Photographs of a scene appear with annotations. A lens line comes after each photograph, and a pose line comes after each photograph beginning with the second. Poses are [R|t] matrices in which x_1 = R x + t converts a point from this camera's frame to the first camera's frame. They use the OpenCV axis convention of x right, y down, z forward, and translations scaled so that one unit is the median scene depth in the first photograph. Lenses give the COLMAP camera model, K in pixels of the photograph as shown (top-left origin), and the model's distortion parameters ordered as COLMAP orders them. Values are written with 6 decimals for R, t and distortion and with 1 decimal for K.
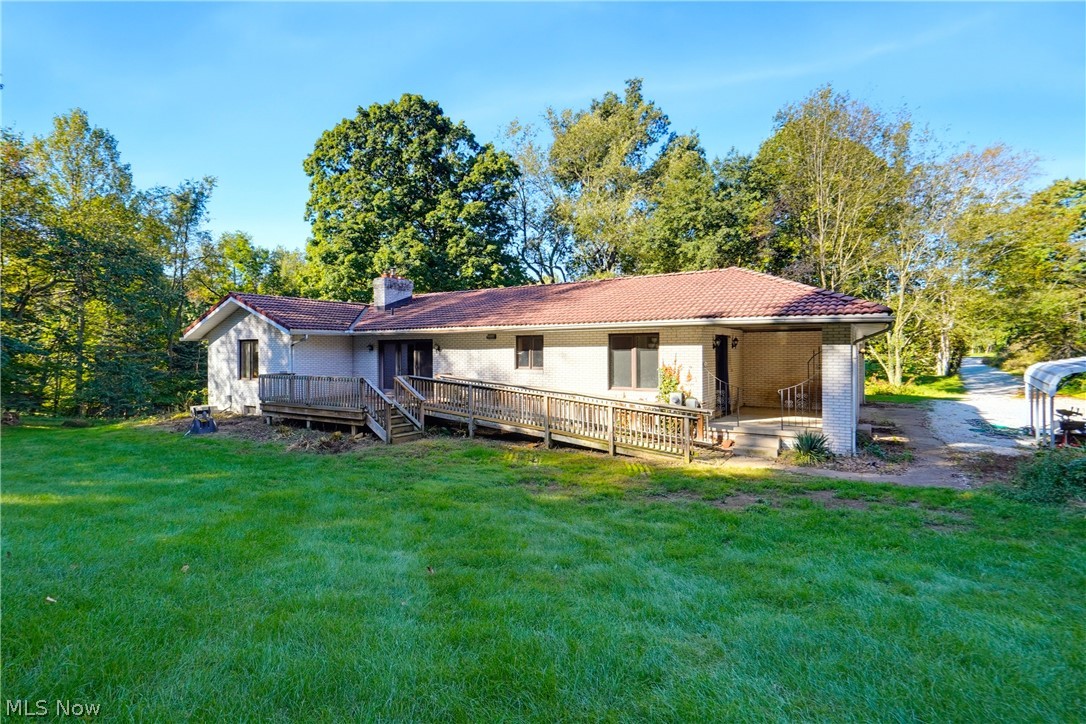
lens RADIAL K [[497.2, 0, 543.3], [0, 497.2, 355.7], [0, 0, 1]] dist [-0.003176, 0.000913]
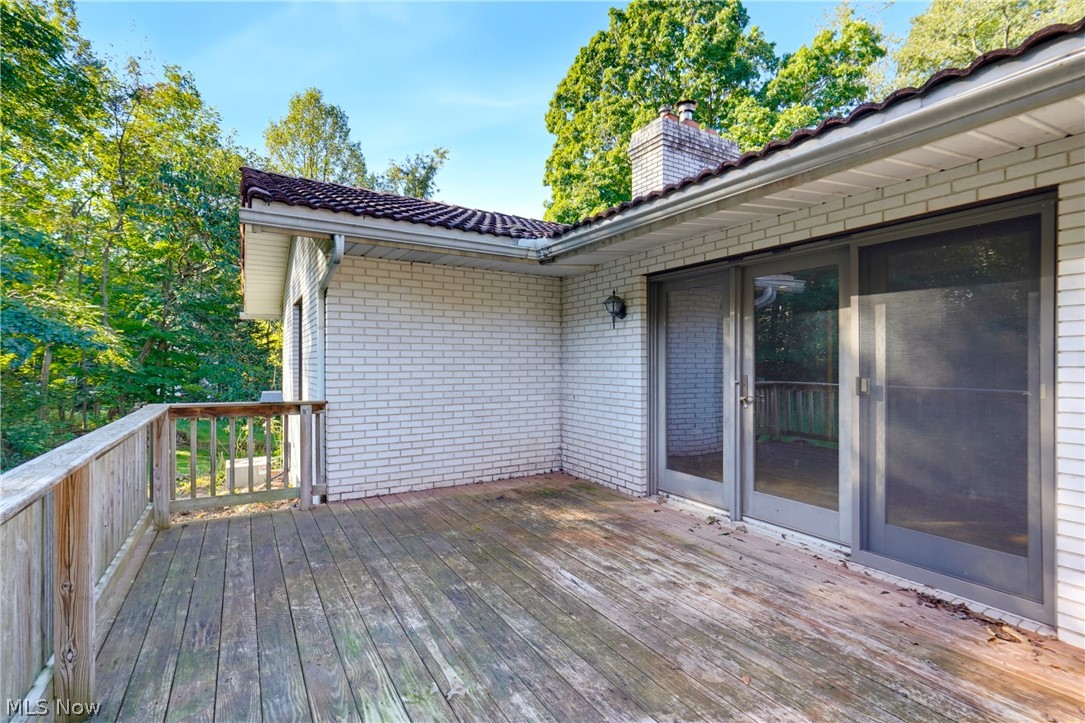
lens RADIAL K [[496.7, 0, 542.6], [0, 496.7, 364.2], [0, 0, 1]] dist [-0.003176, 0.000913]
pose [[0.873769, -0.002926, -0.486333, -0.124020], [-0.000175, 0.999980, -0.006329, 0.005519], [0.486342, 0.005615, 0.873751, 0.365546]]
